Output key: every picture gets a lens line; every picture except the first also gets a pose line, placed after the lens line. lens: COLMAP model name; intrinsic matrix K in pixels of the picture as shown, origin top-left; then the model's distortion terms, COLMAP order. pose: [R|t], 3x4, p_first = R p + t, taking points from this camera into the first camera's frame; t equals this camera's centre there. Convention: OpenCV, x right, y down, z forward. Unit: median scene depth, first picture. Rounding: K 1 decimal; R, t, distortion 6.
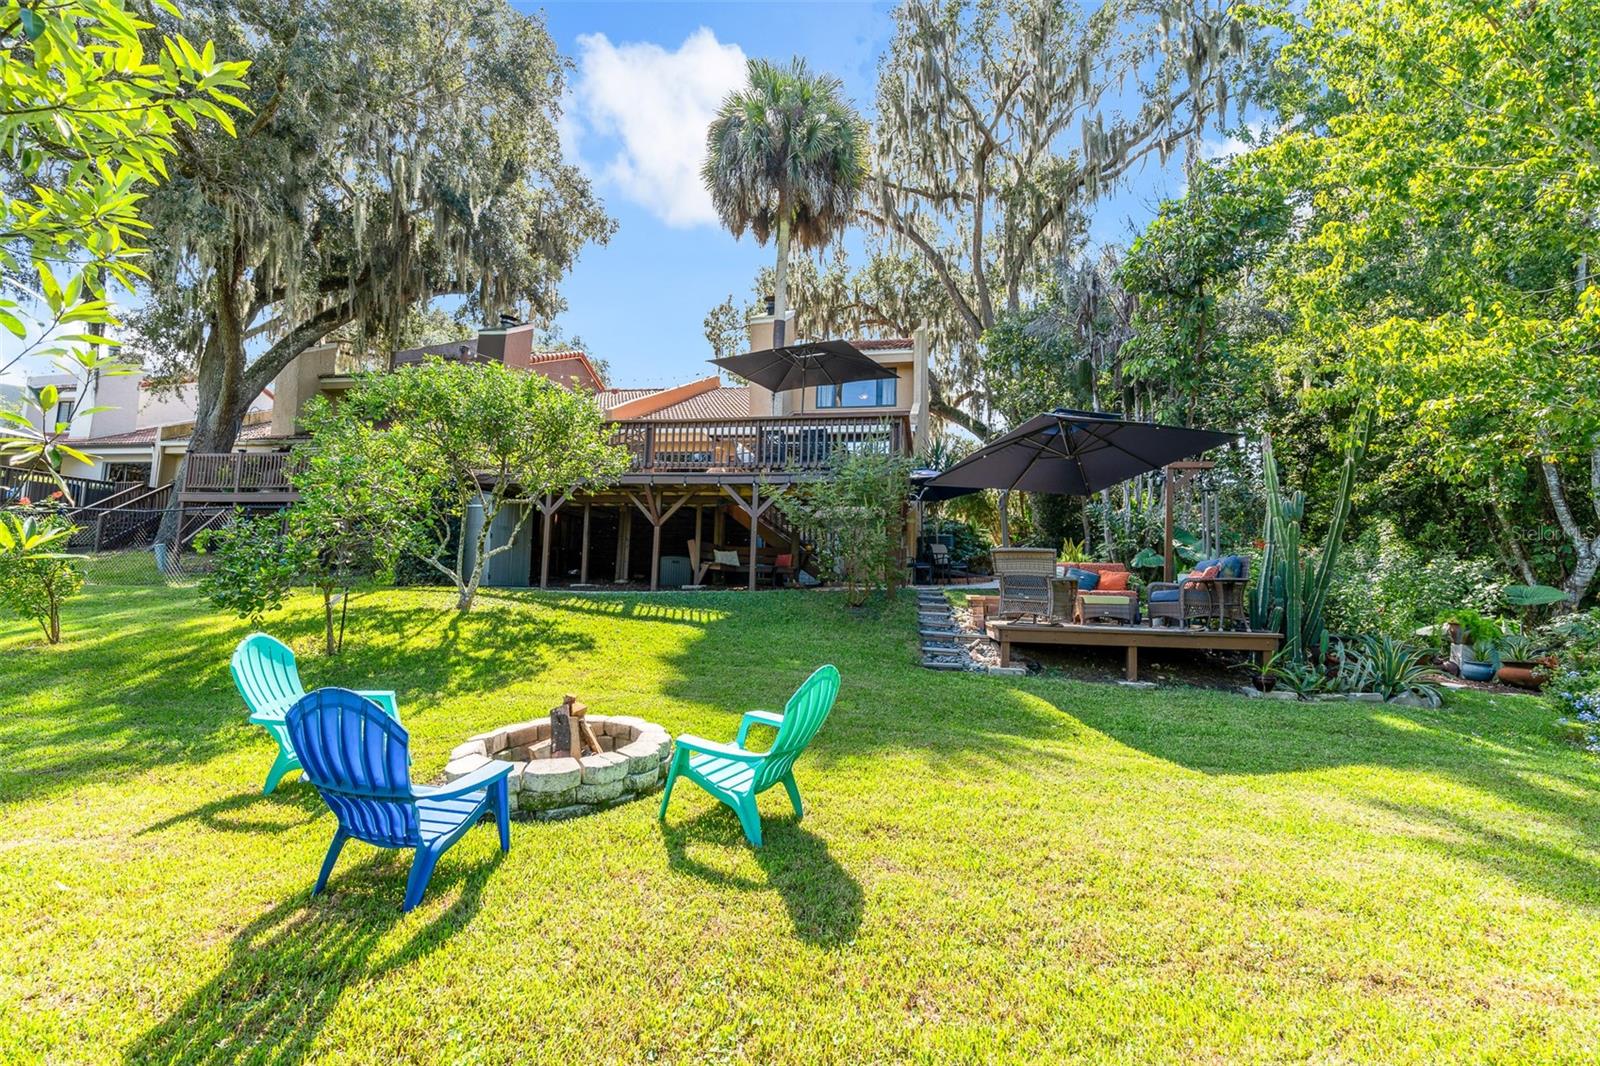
lens RADIAL K [[713.0, 0, 798.8], [0, 713.0, 532.0], [0, 0, 1]] dist [-0.007094, 0.002125]
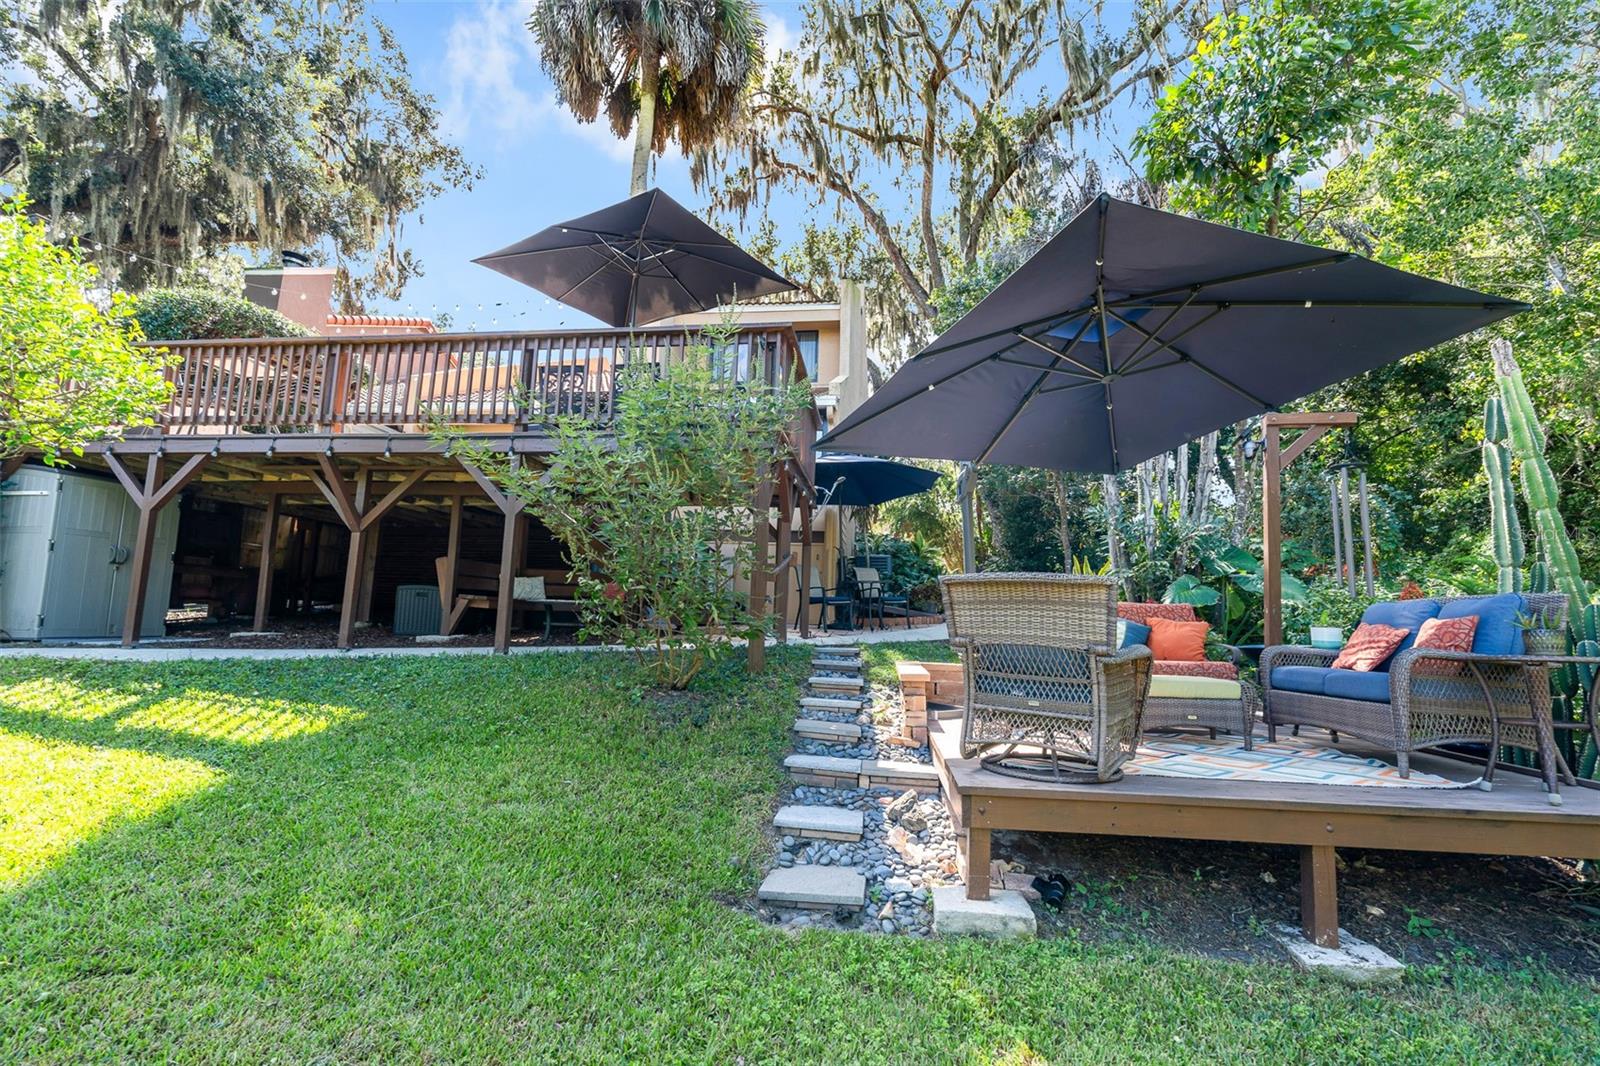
lens RADIAL K [[713.0, 0, 800.7], [0, 713.0, 537.1], [0, 0, 1]] dist [-0.007094, 0.002125]
pose [[0.997856, 0.007889, 0.064964, 0.062596], [-0.006022, 0.999564, -0.028889, 0.005634], [-0.065164, 0.028436, 0.997469, 0.230230]]
